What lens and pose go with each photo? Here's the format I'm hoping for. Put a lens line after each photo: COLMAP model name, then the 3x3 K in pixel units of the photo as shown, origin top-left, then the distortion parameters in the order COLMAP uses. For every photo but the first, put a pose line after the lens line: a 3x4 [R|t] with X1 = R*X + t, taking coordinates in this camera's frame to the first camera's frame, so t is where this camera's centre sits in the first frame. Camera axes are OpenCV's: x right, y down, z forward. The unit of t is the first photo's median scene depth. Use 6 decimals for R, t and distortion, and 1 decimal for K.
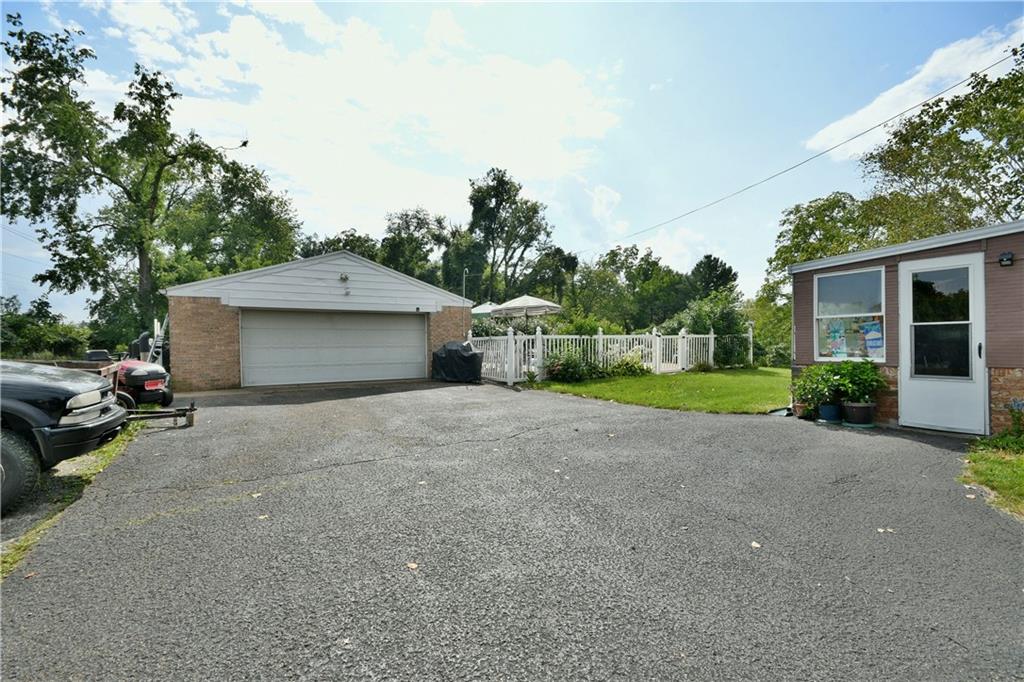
lens RADIAL K [[441.6, 0, 510.4], [0, 441.6, 347.0], [0, 0, 1]] dist [-0.008714, -0.000721]
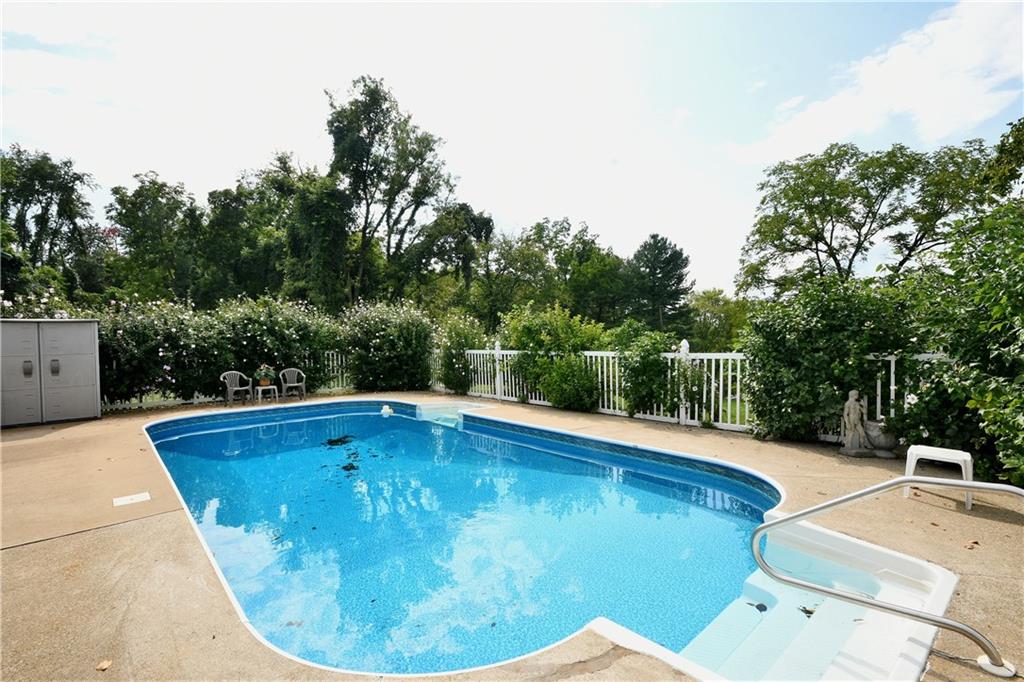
lens RADIAL K [[472.4, 0, 515.3], [0, 472.4, 342.4], [0, 0, 1]] dist [-0.000530, -0.000021]
pose [[0.981416, -0.003287, 0.191863, 0.042039], [0.004236, 0.999981, -0.004536, -0.010667], [-0.191844, 0.005264, 0.981411, 0.256290]]
